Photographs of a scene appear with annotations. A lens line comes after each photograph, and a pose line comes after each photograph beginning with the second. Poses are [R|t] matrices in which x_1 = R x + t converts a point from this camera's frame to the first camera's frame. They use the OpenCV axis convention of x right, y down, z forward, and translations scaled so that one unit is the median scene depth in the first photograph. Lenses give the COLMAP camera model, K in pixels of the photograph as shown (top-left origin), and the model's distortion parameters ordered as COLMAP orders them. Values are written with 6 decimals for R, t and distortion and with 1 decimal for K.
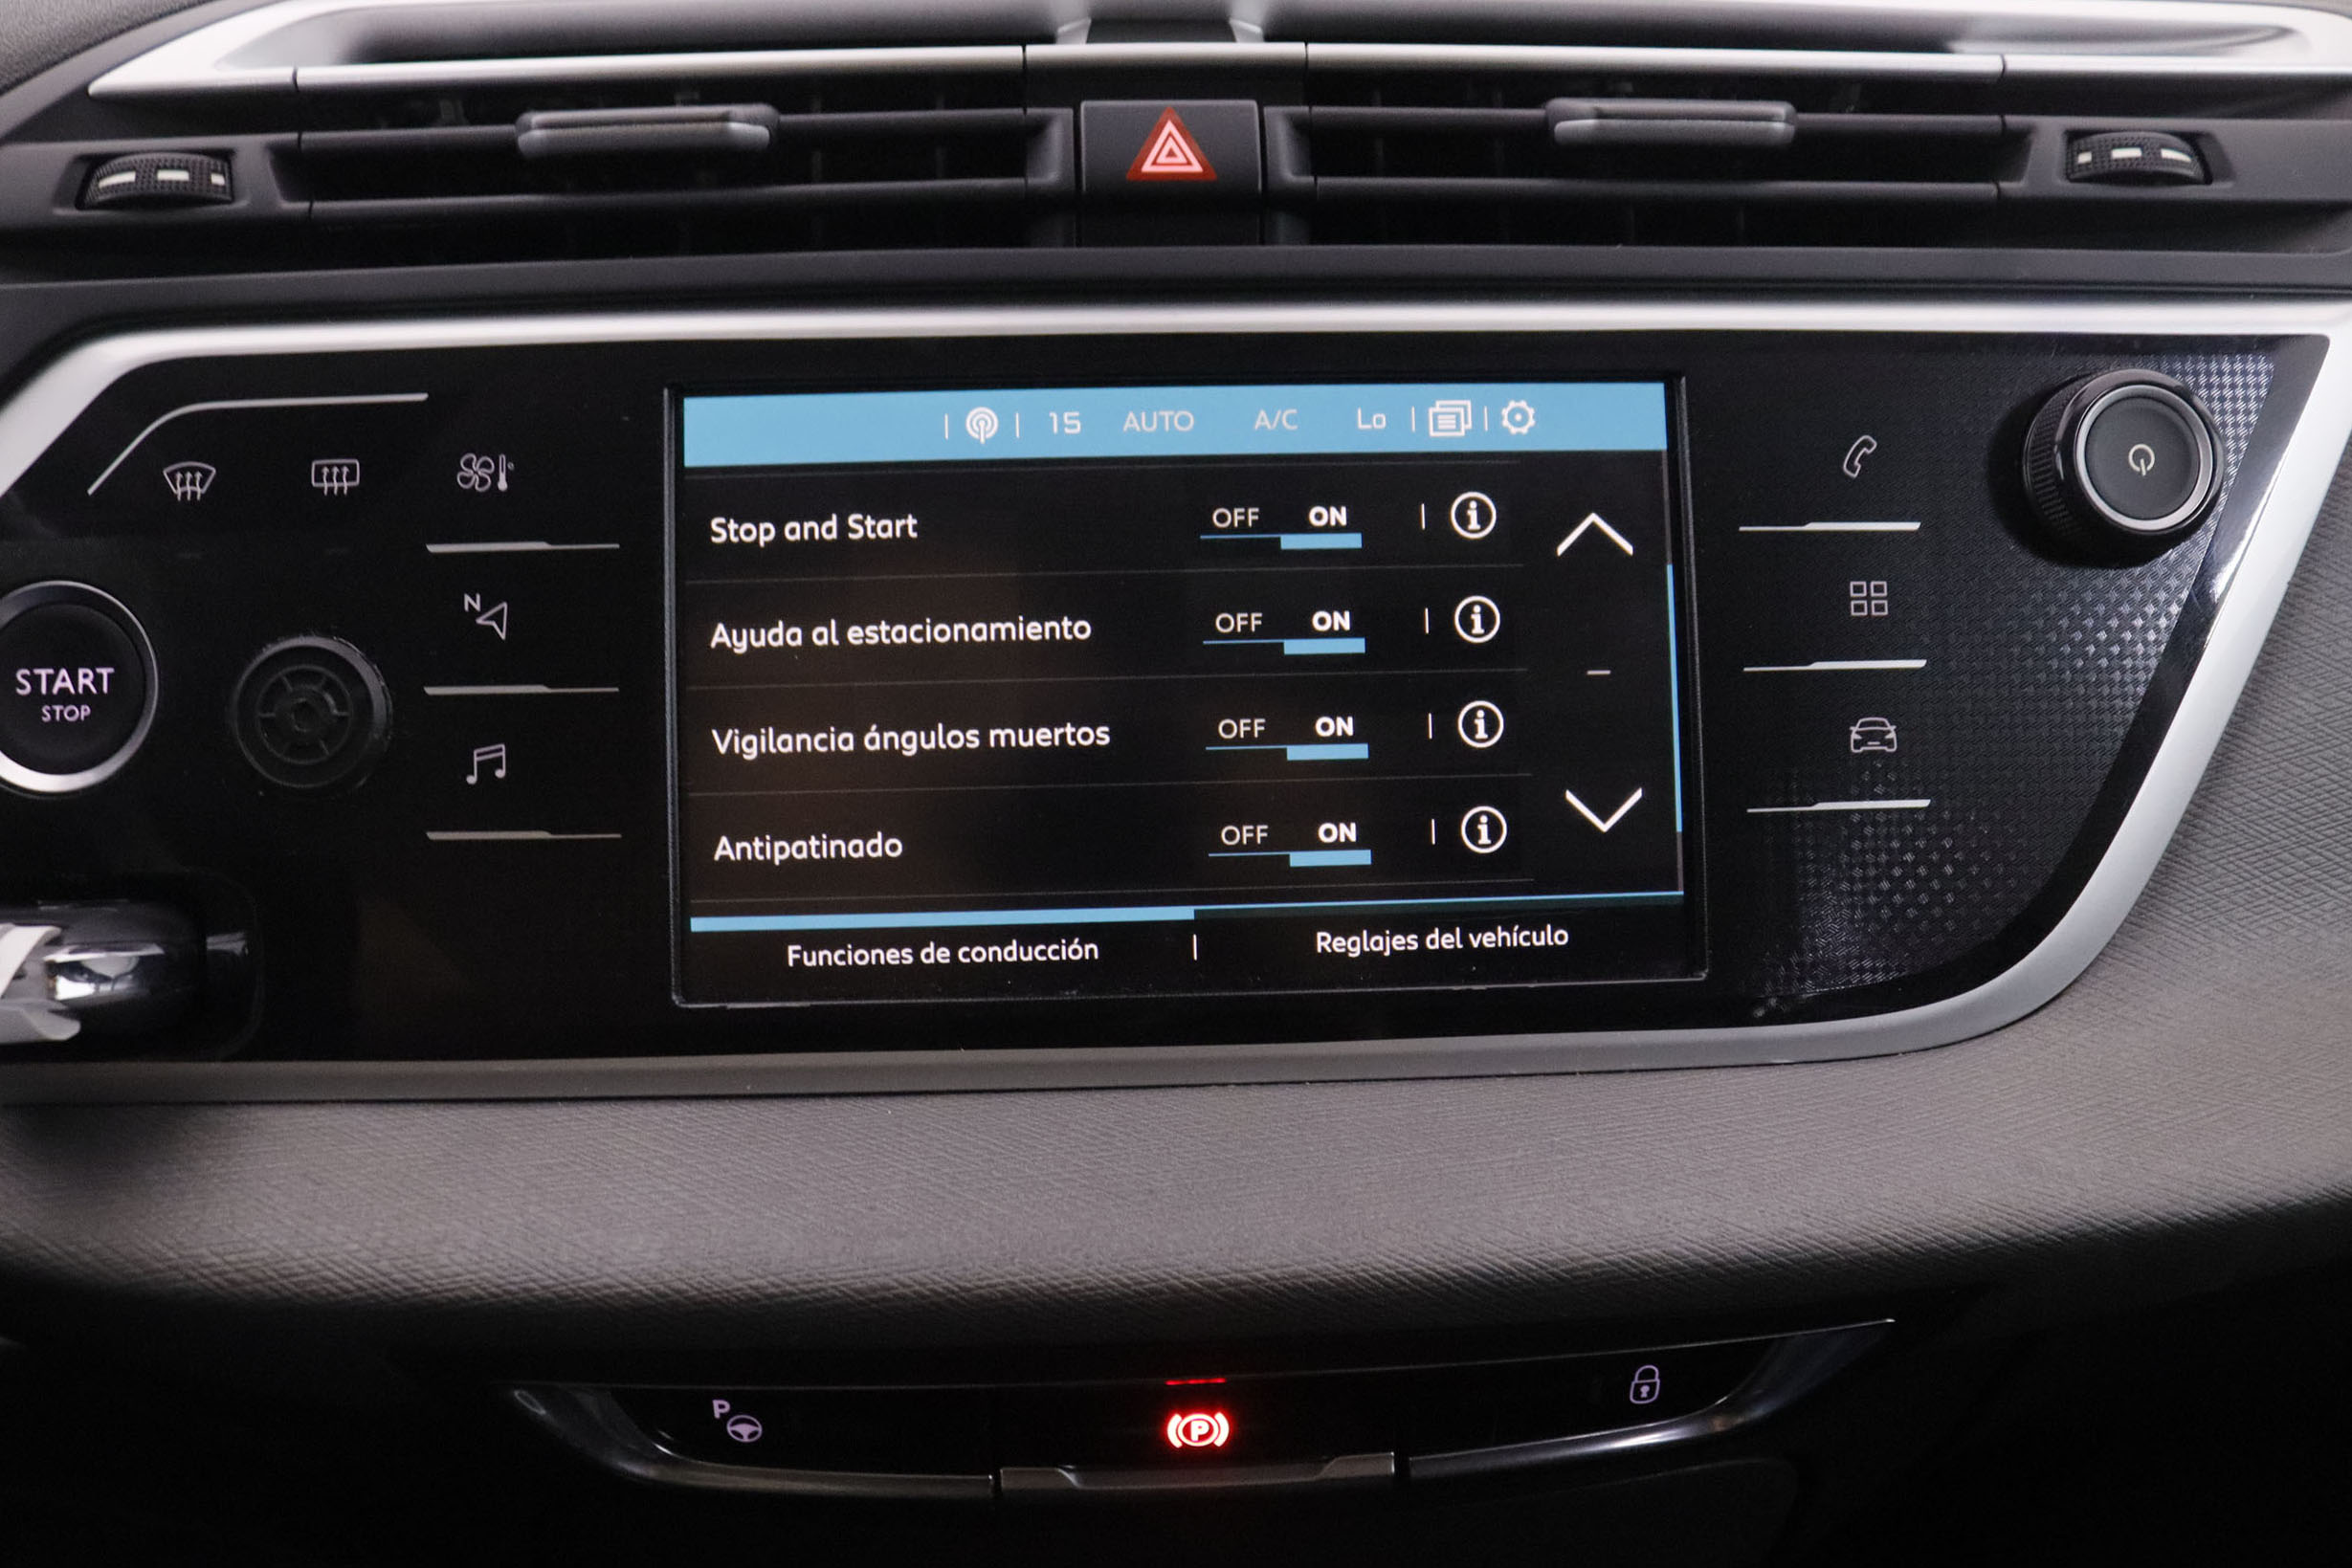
lens RADIAL K [[1911.6, 0, 1176.0], [0, 1911.6, 784.0], [0, 0, 1]] dist [-0.174604, 0.136557]
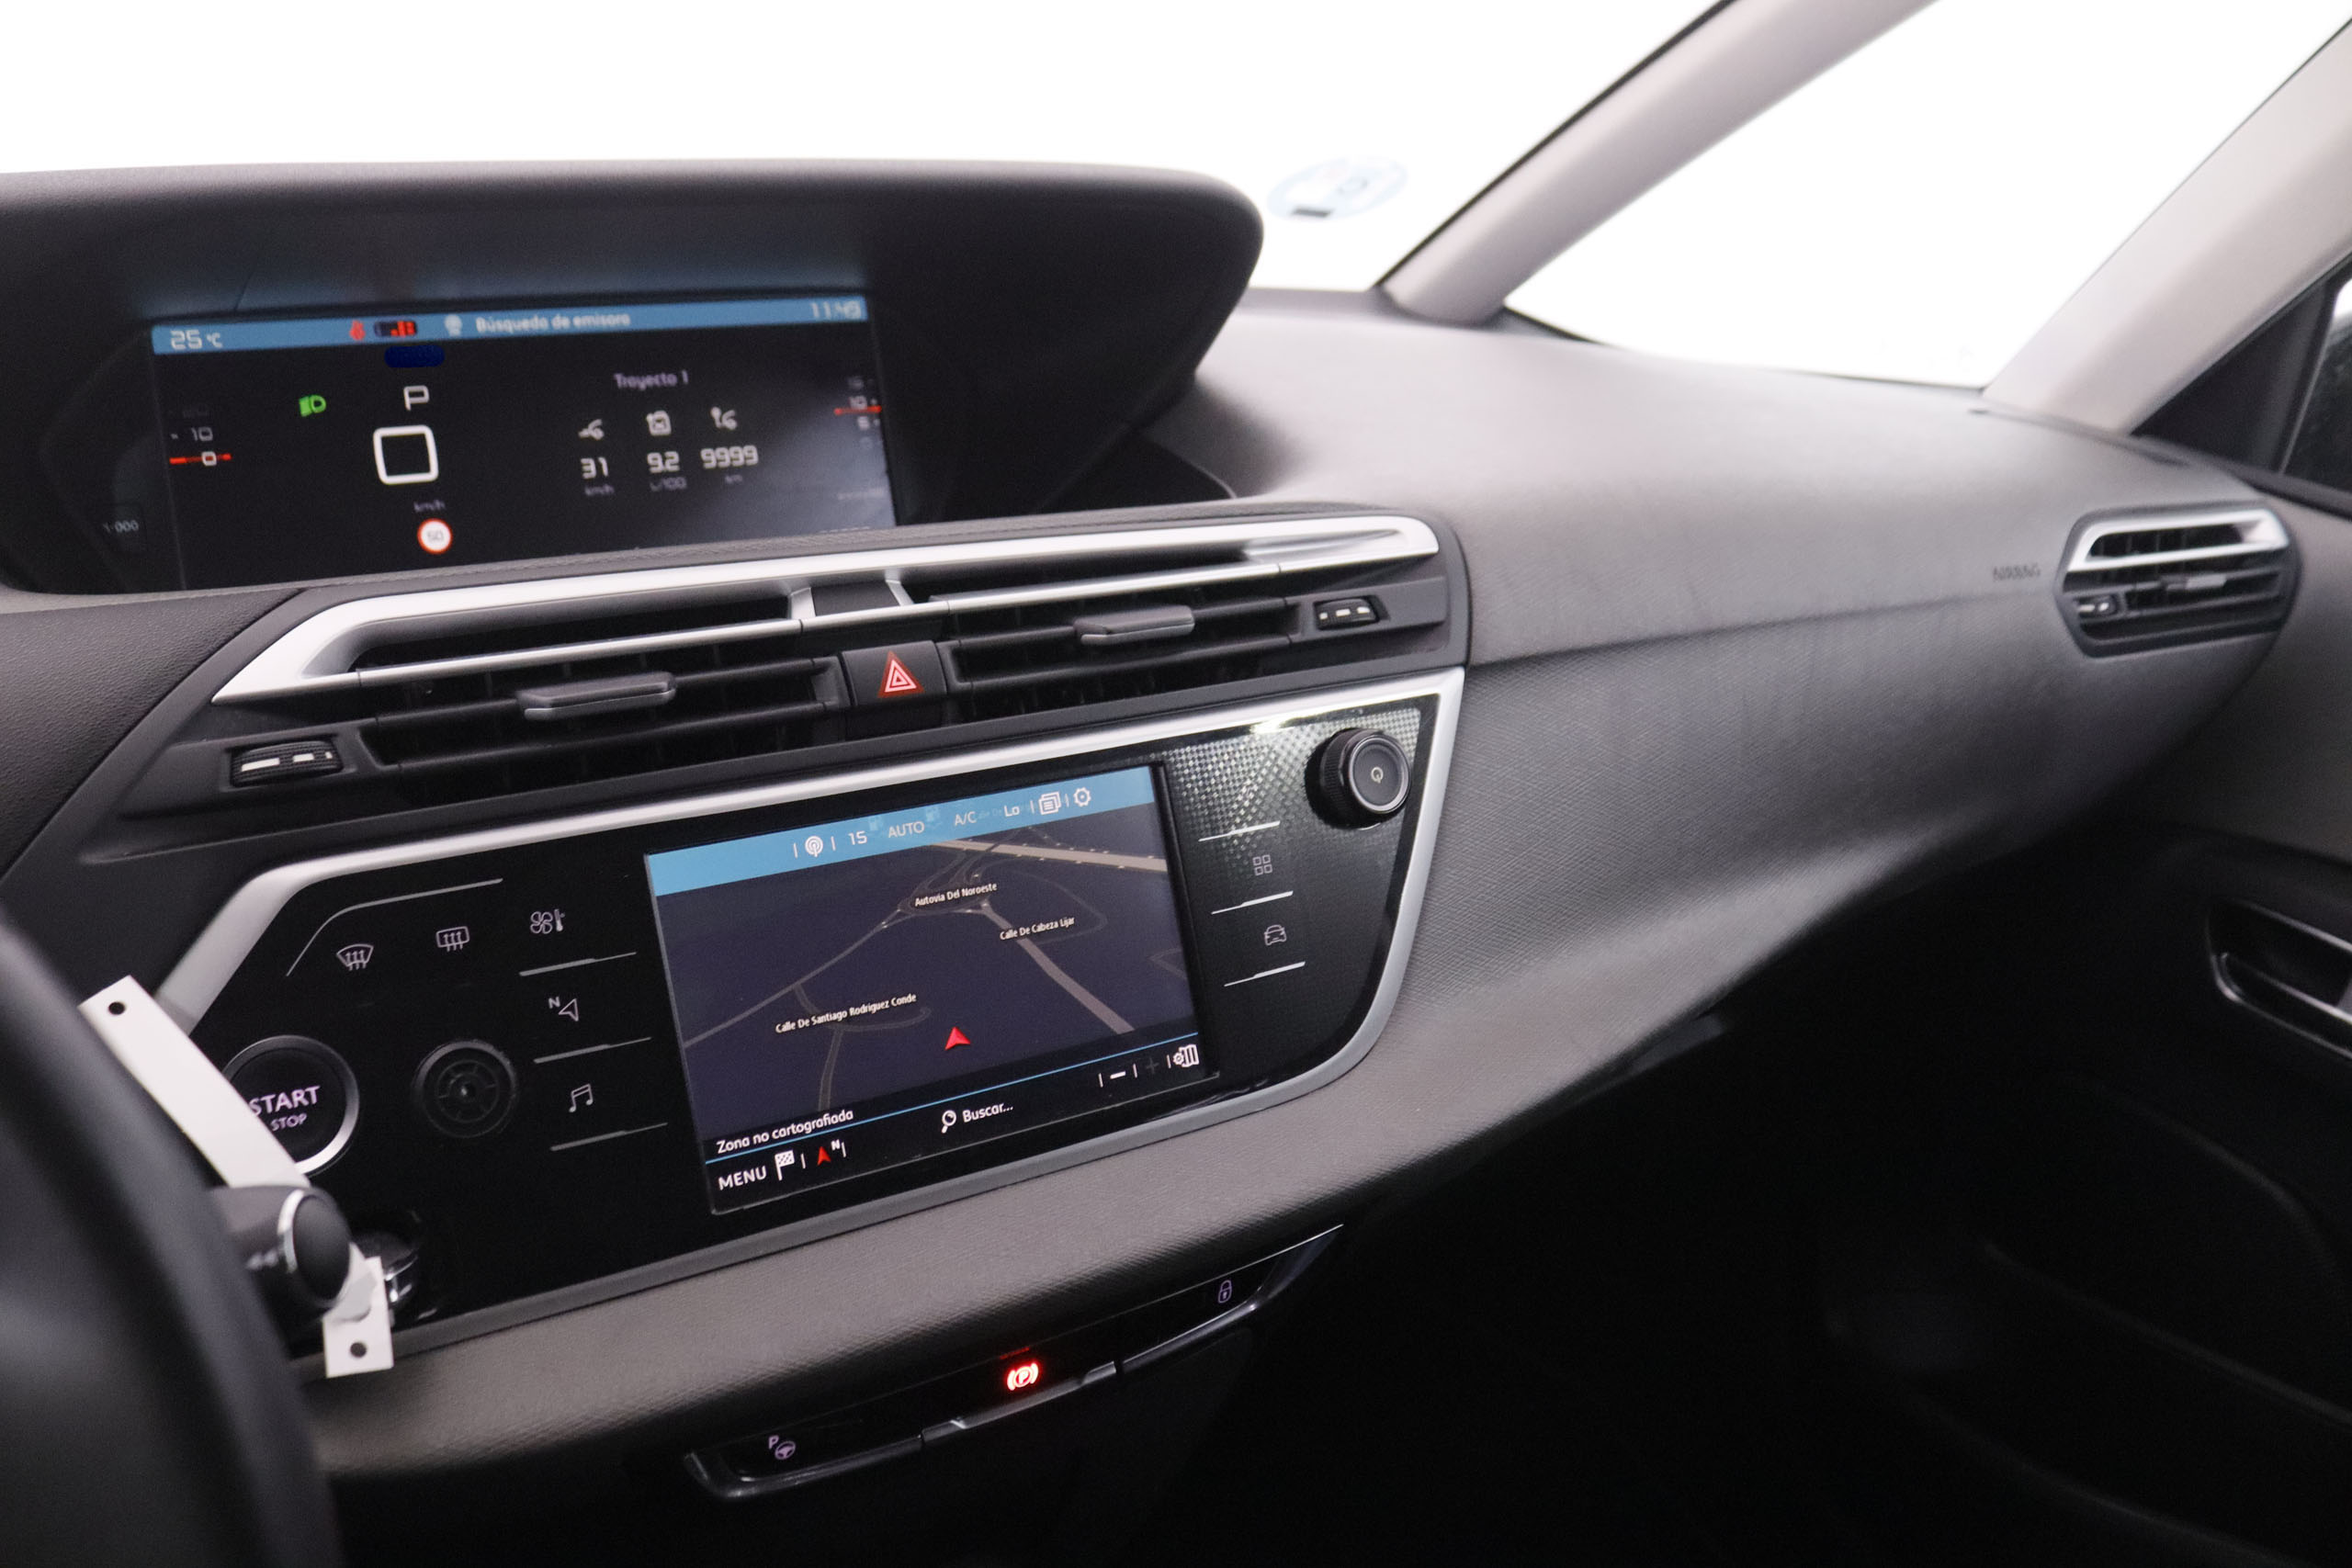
lens RADIAL K [[1911.6, 0, 1176.0], [0, 1911.6, 784.0], [0, 0, 1]] dist [-0.174604, 0.136557]
pose [[0.857639, -0.132546, 0.496877, -0.682930], [0.148769, 0.988847, 0.006999, -0.211352], [-0.492263, 0.067917, 0.867793, -0.682497]]
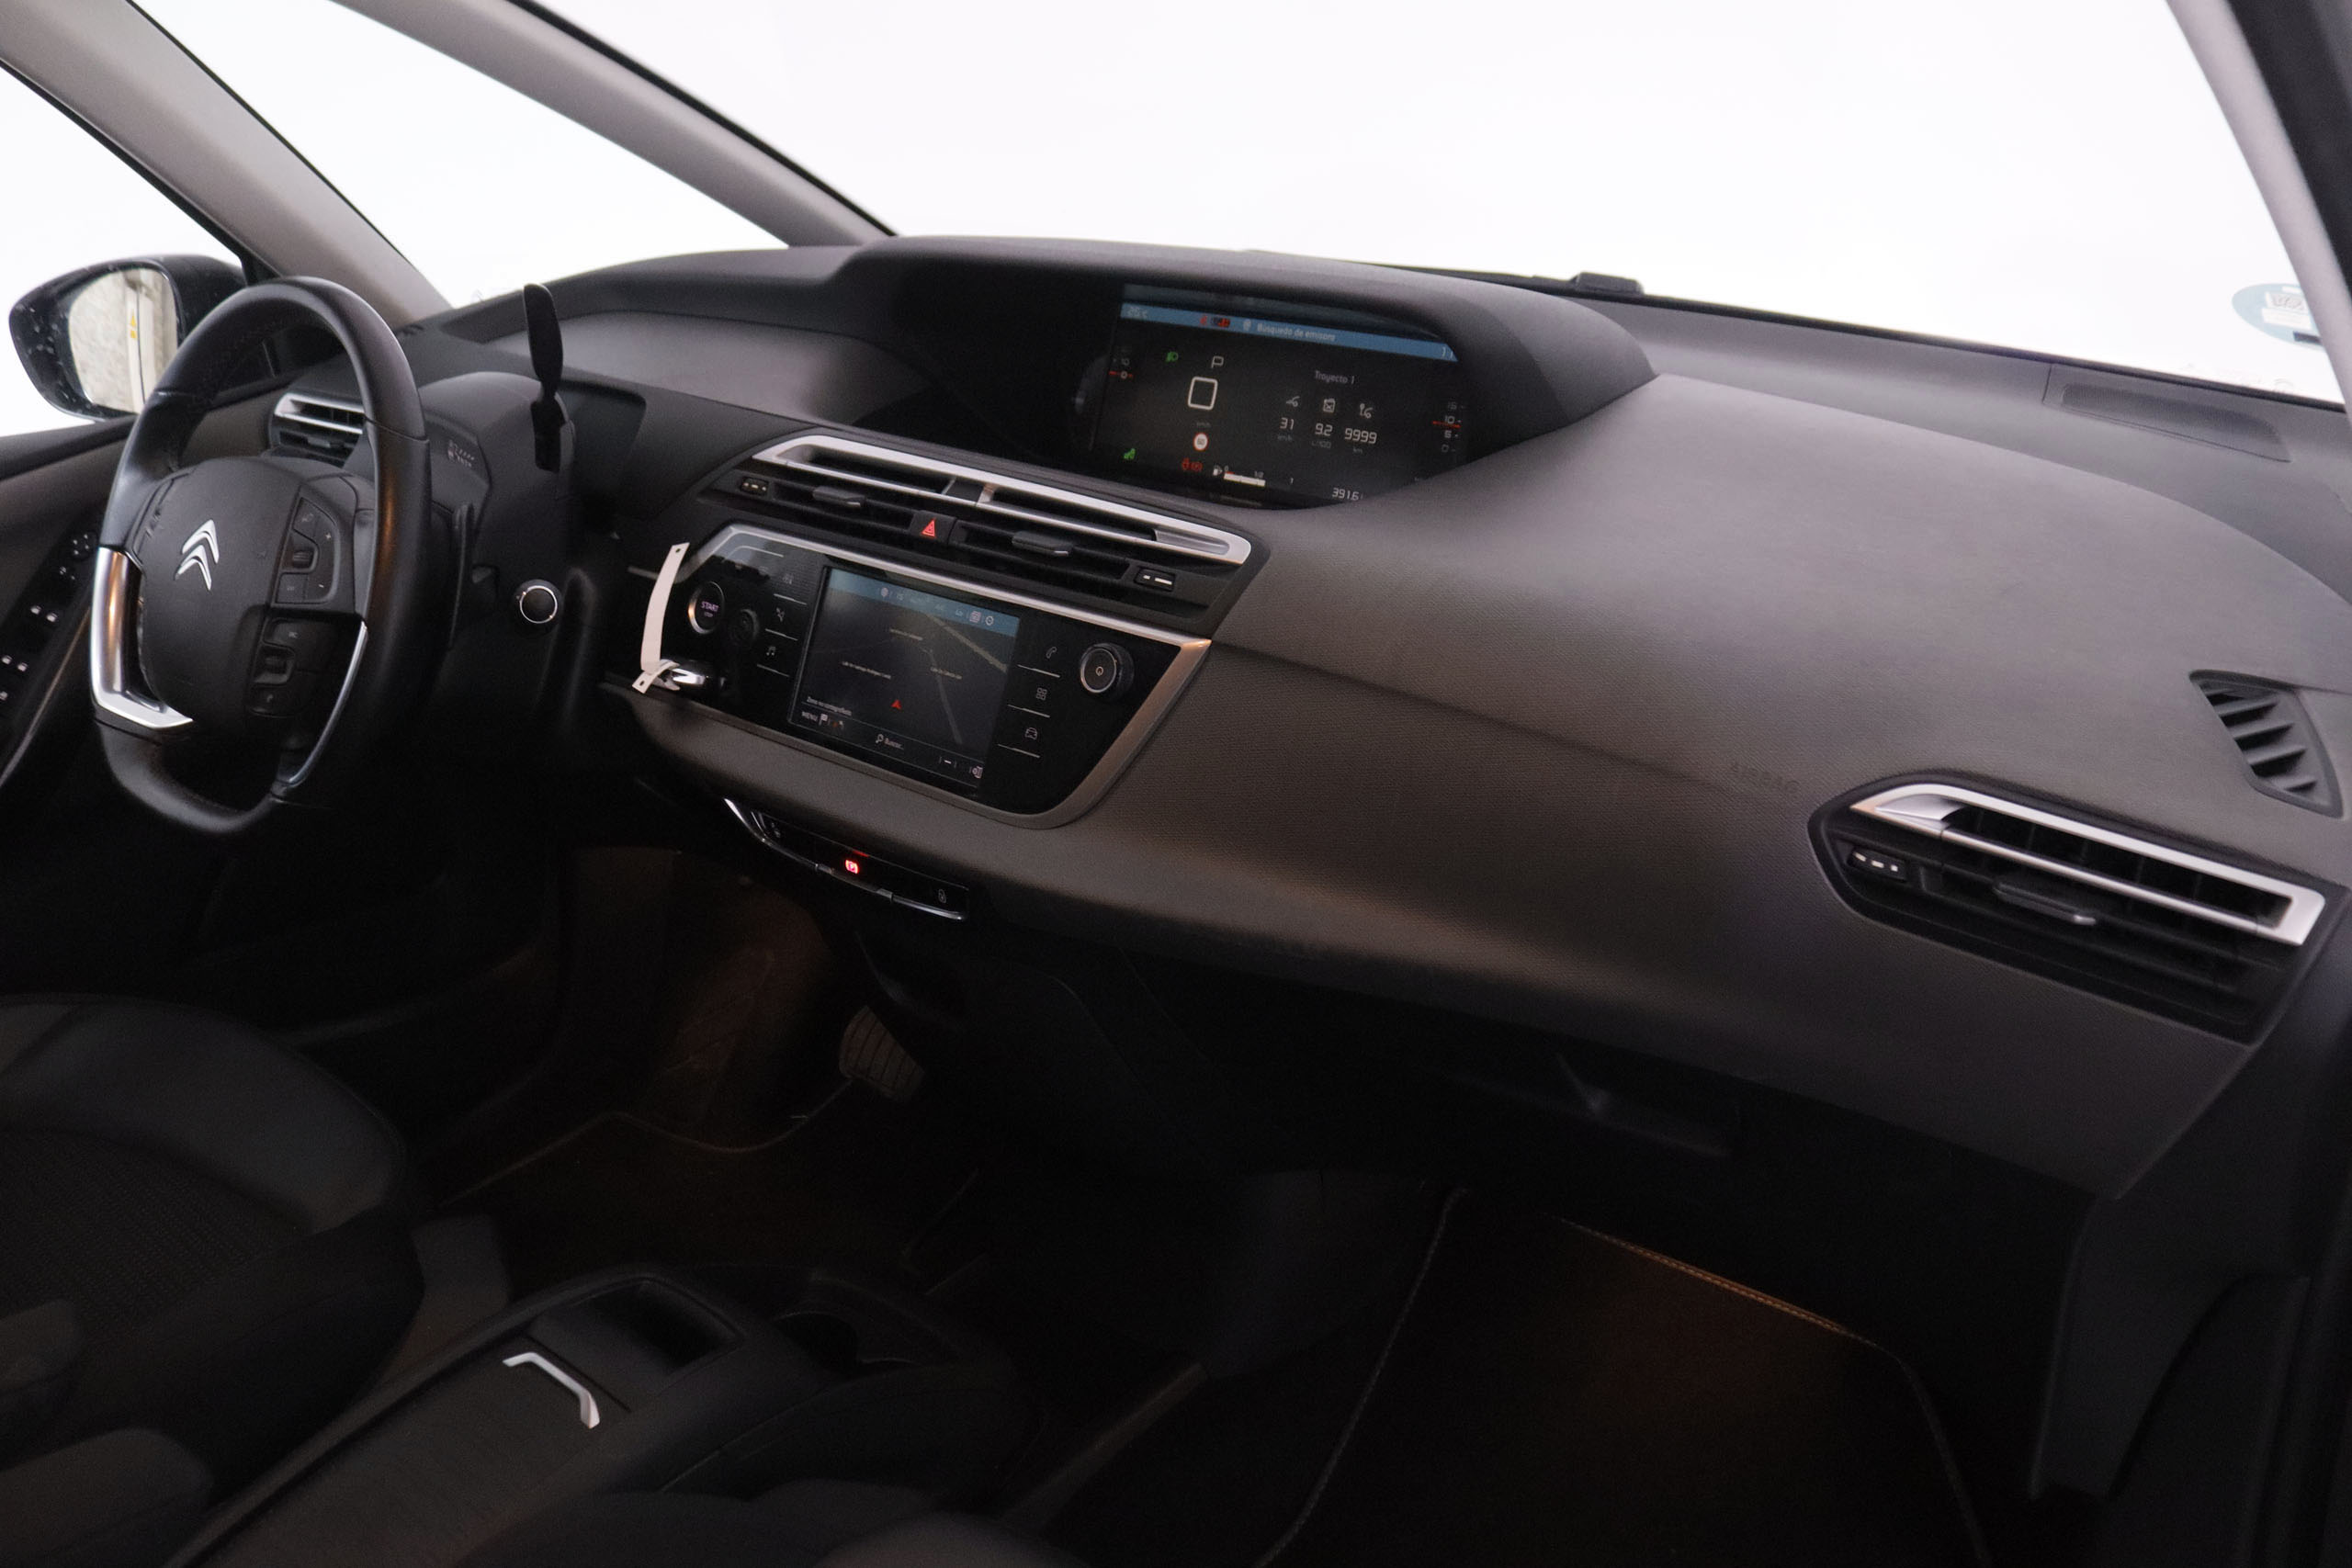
lens RADIAL K [[1911.6, 0, 1176.0], [0, 1911.6, 784.0], [0, 0, 1]] dist [-0.174604, 0.136557]
pose [[0.744054, 0.266073, -0.612853, 2.735558], [-0.246512, 0.961890, 0.118323, -0.415159], [0.620979, 0.063037, 0.781288, -1.545912]]
